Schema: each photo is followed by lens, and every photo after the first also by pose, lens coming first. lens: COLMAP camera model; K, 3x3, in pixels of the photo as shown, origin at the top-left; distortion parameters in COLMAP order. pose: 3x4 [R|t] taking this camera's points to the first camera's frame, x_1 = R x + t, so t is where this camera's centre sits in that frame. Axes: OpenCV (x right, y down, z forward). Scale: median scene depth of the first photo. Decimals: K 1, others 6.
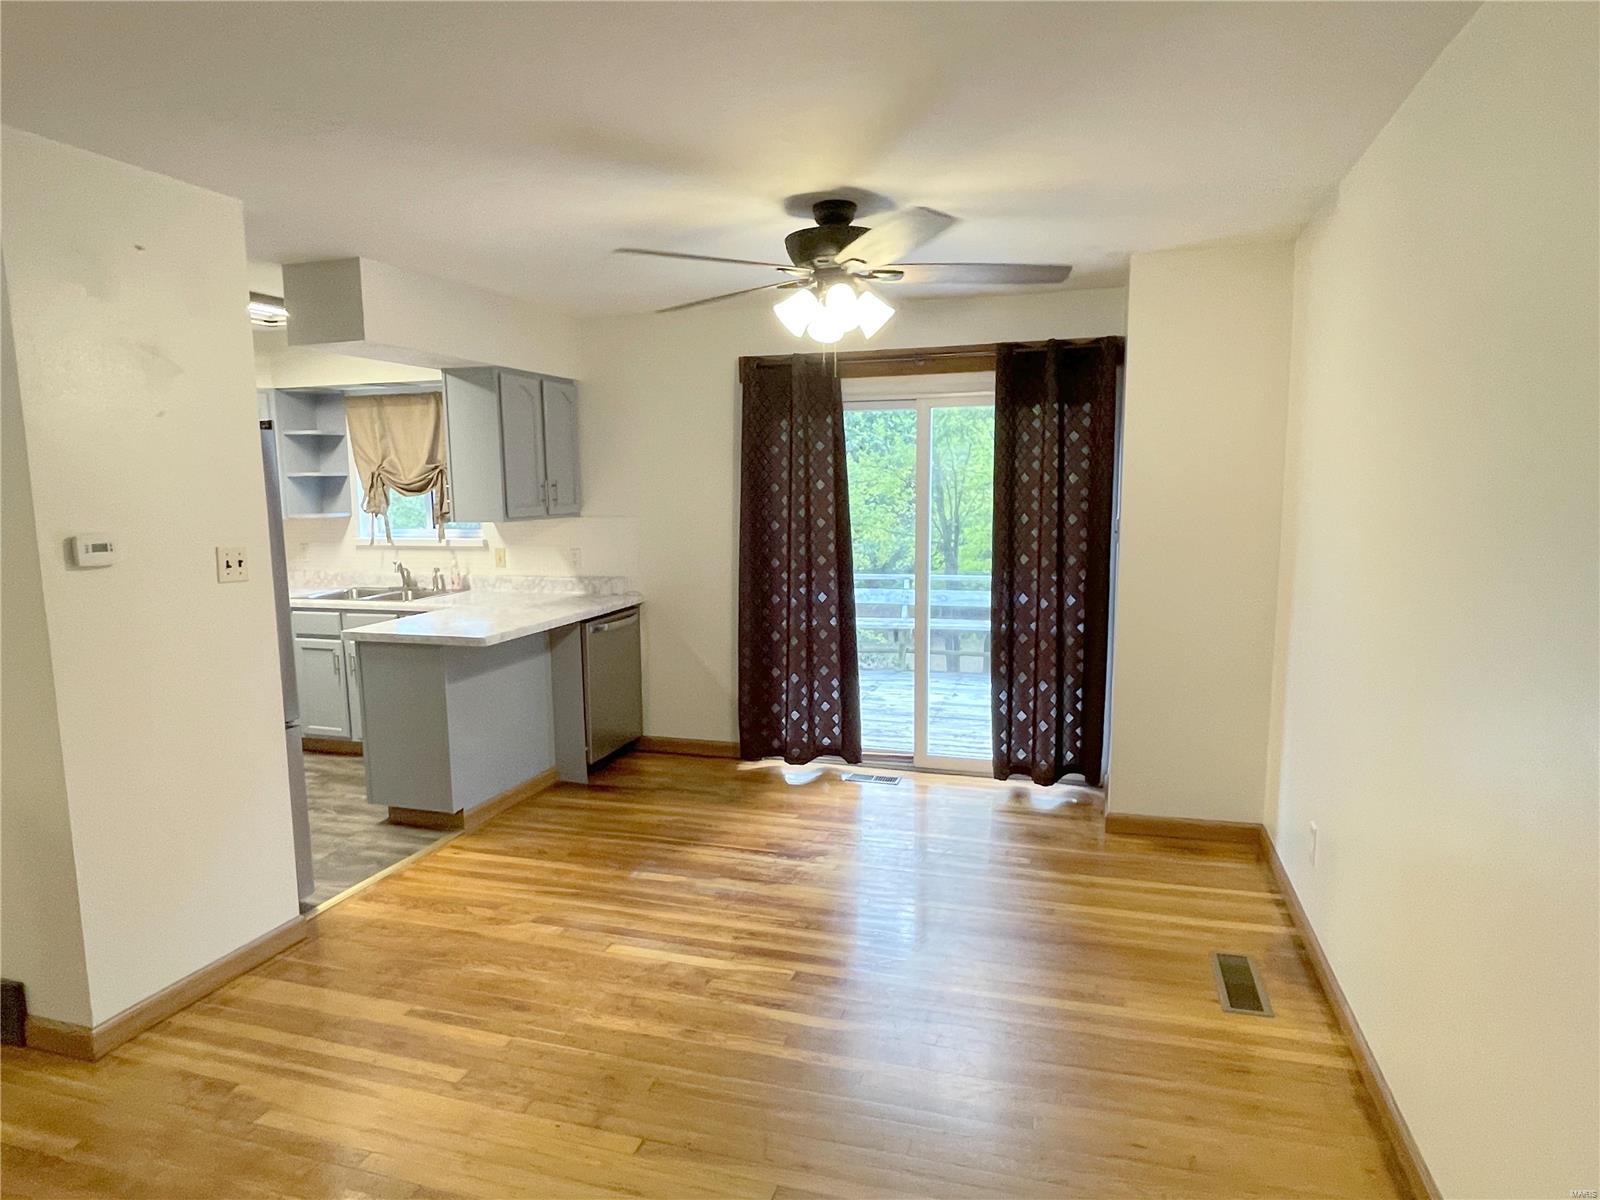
lens RADIAL K [[946.1, 0, 800.0], [0, 946.1, 600.0], [0, 0, 1]] dist [0.000576, 0.000121]
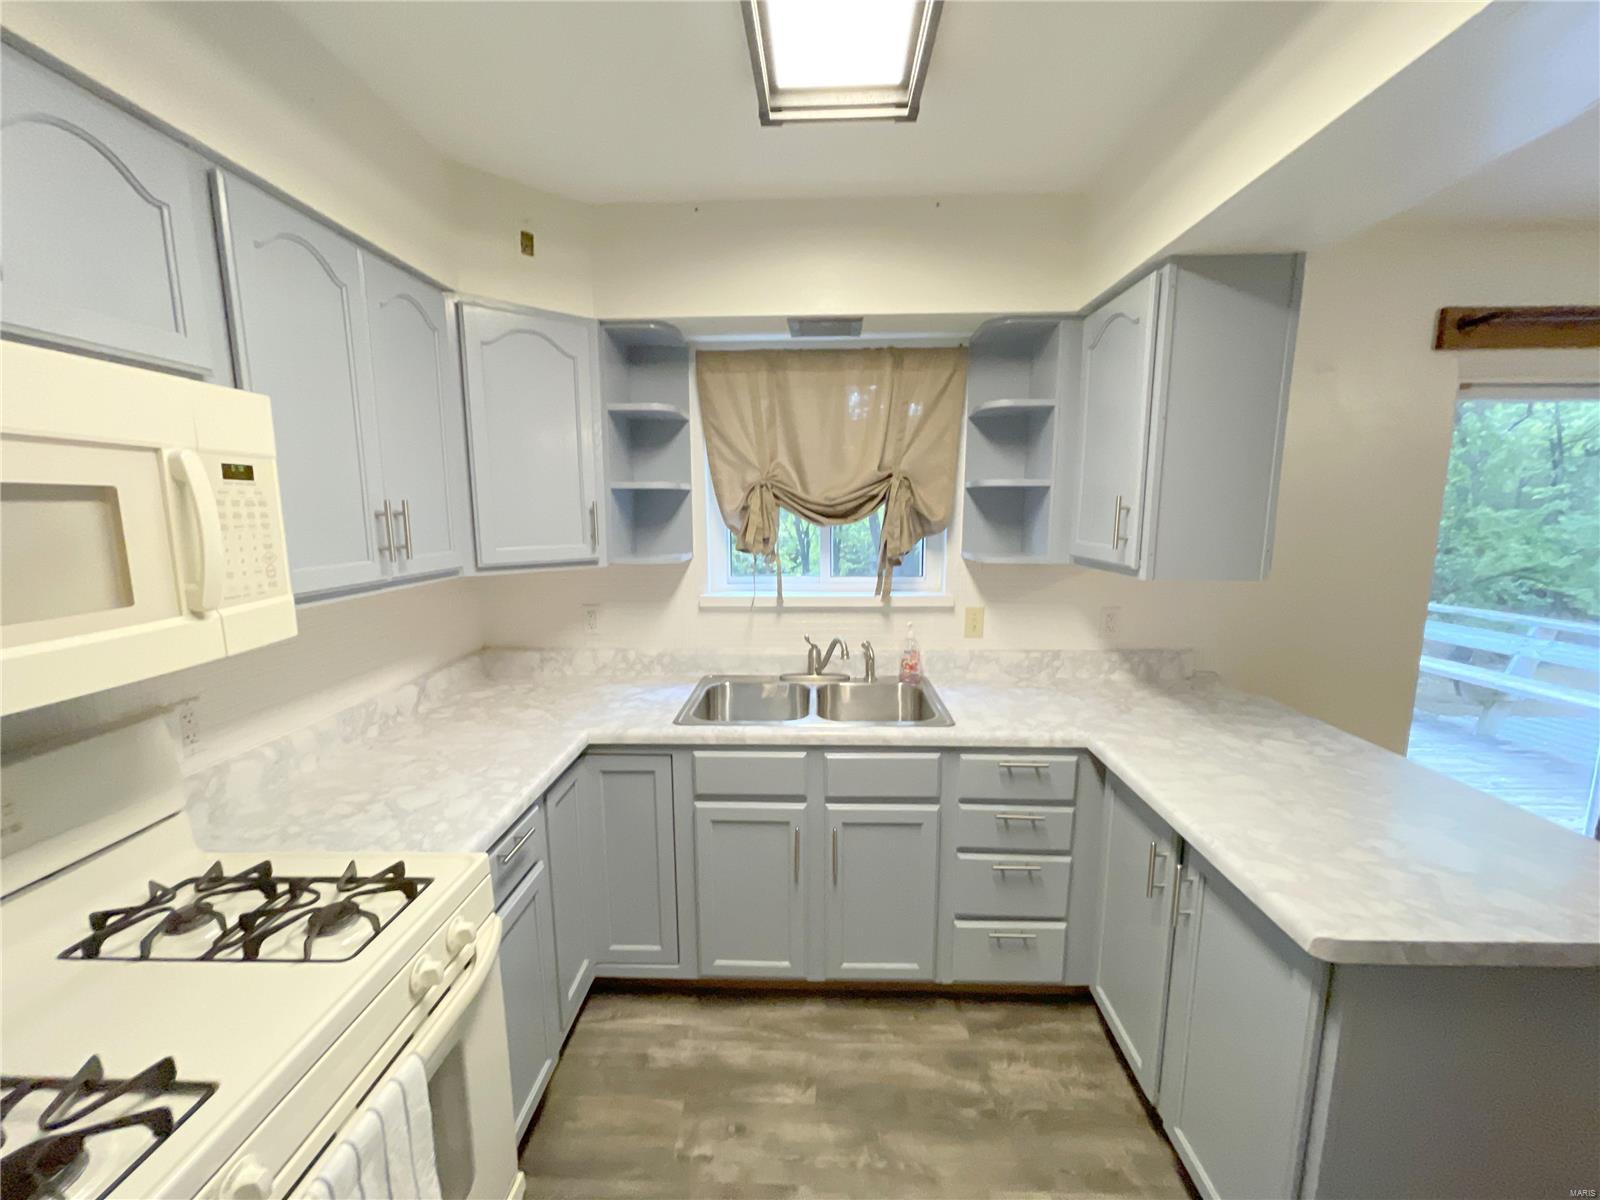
lens RADIAL K [[642.6, 0, 804.3], [0, 642.6, 603.0], [0, 0, 1]] dist [0.007548, -0.000128]
pose [[0.964004, -0.033152, 0.263811, -0.532233], [0.025706, 0.999169, 0.031629, -0.073659], [-0.264640, -0.023709, 0.964056, 0.608605]]
